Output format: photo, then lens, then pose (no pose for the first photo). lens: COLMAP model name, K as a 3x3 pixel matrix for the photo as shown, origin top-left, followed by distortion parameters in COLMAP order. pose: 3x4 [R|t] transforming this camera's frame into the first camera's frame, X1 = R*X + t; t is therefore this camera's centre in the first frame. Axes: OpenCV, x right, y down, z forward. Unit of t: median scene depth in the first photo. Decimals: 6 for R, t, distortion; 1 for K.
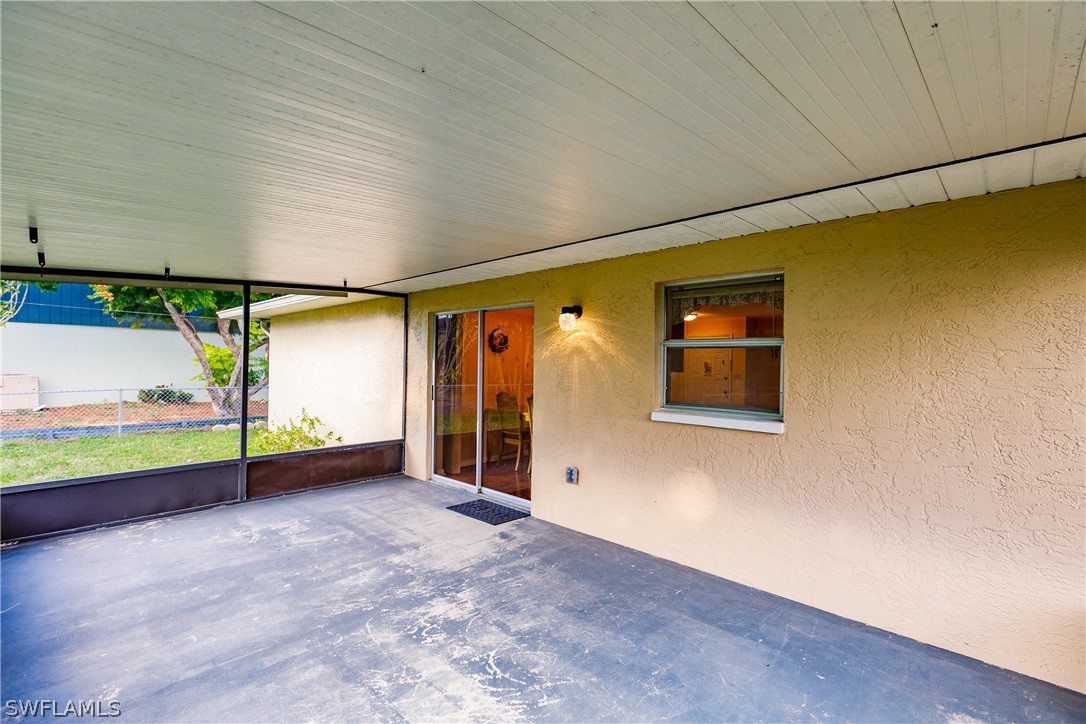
lens RADIAL K [[487.2, 0, 541.5], [0, 487.2, 365.8], [0, 0, 1]] dist [-0.000876, 0.000078]
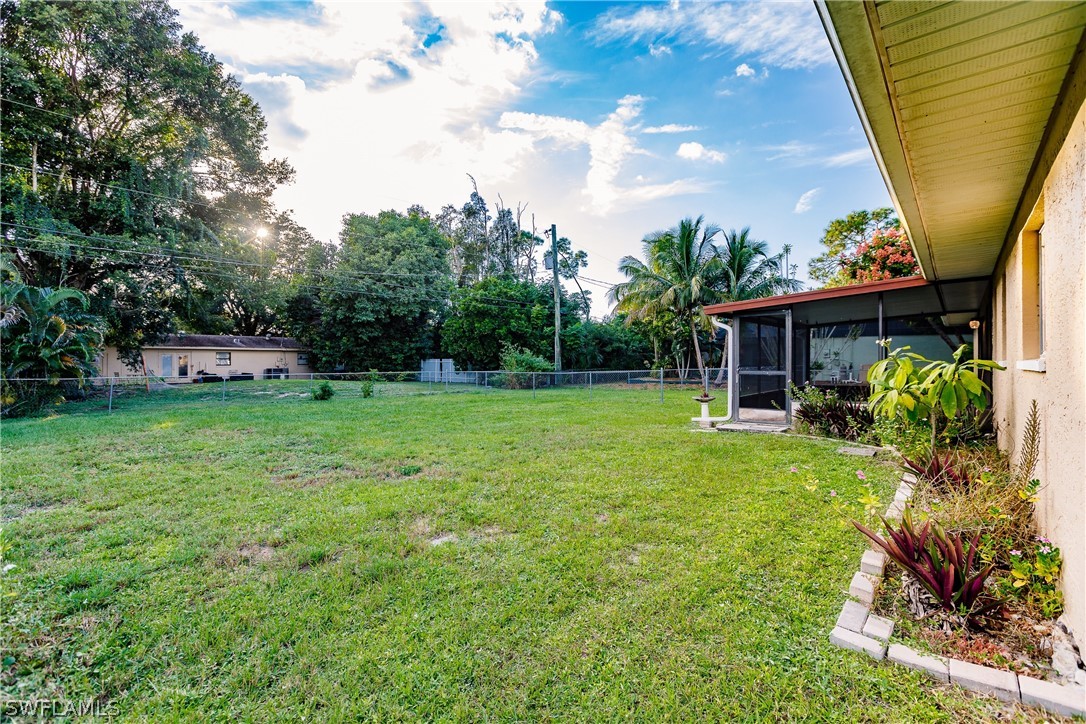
lens RADIAL K [[474.0, 0, 545.1], [0, 474.0, 359.6], [0, 0, 1]] dist [-0.000715, -0.000598]
pose [[0.070036, -0.018164, -0.997379, 2.301470], [-0.000494, 0.999833, -0.018244, 0.125760], [0.997544, 0.001770, 0.070015, -1.329836]]
